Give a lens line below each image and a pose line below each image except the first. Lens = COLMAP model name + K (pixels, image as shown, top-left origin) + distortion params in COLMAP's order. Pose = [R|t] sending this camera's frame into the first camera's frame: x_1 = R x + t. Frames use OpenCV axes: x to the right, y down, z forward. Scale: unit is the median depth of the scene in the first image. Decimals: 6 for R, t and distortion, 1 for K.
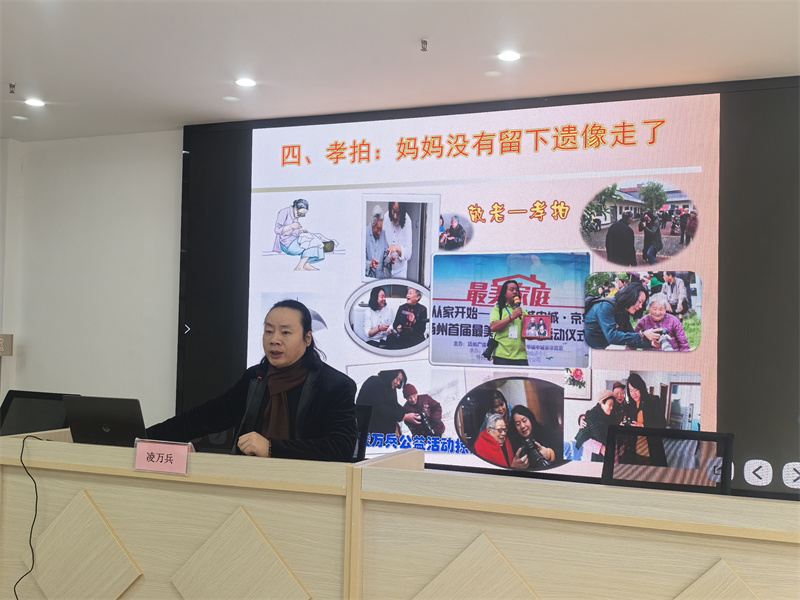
lens RADIAL K [[877.6, 0, 408.3], [0, 877.6, 303.1], [0, 0, 1]] dist [-0.007499, -0.004911]
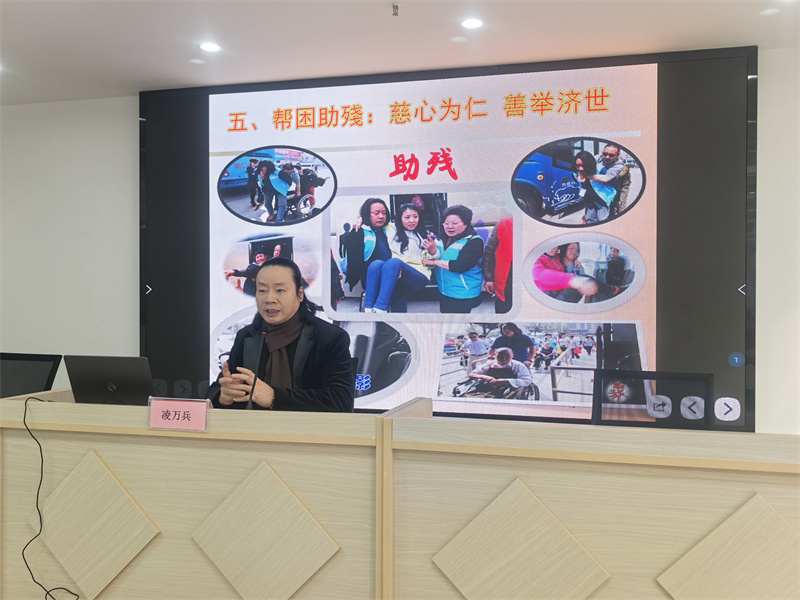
lens RADIAL K [[781.9, 0, 400.0], [0, 781.9, 300.0], [0, 0, 1]] dist [0.000878, -0.012531]
pose [[0.993484, -0.019239, 0.112334, -0.121973], [0.014176, 0.998855, 0.045695, 0.008799], [-0.113084, -0.043805, 0.992619, 0.093904]]
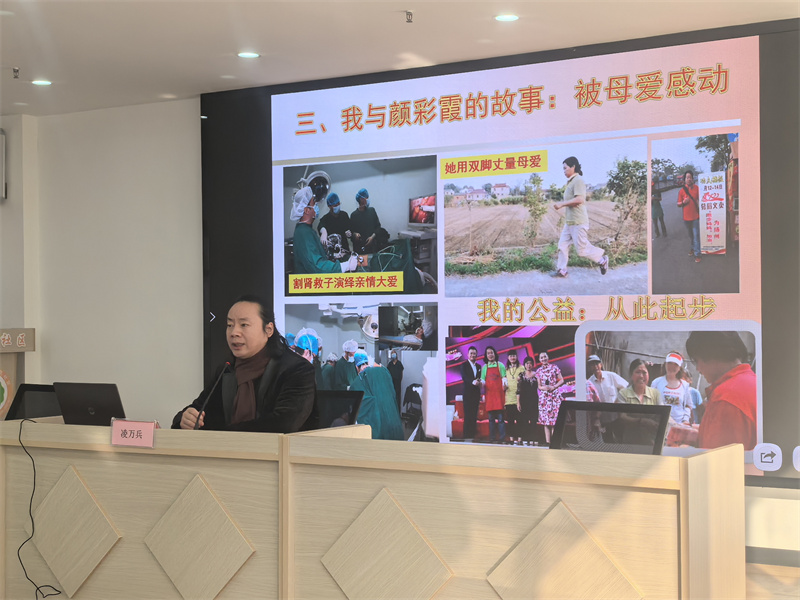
lens RADIAL K [[1254.3, 0, 400.0], [0, 1254.3, 300.0], [0, 0, 1]] dist [0.012260, -0.038188]
pose [[0.985805, -0.031904, -0.164833, 0.314718], [0.035723, 0.999156, 0.020256, -0.016431], [0.164047, -0.025857, 0.986114, -0.511601]]
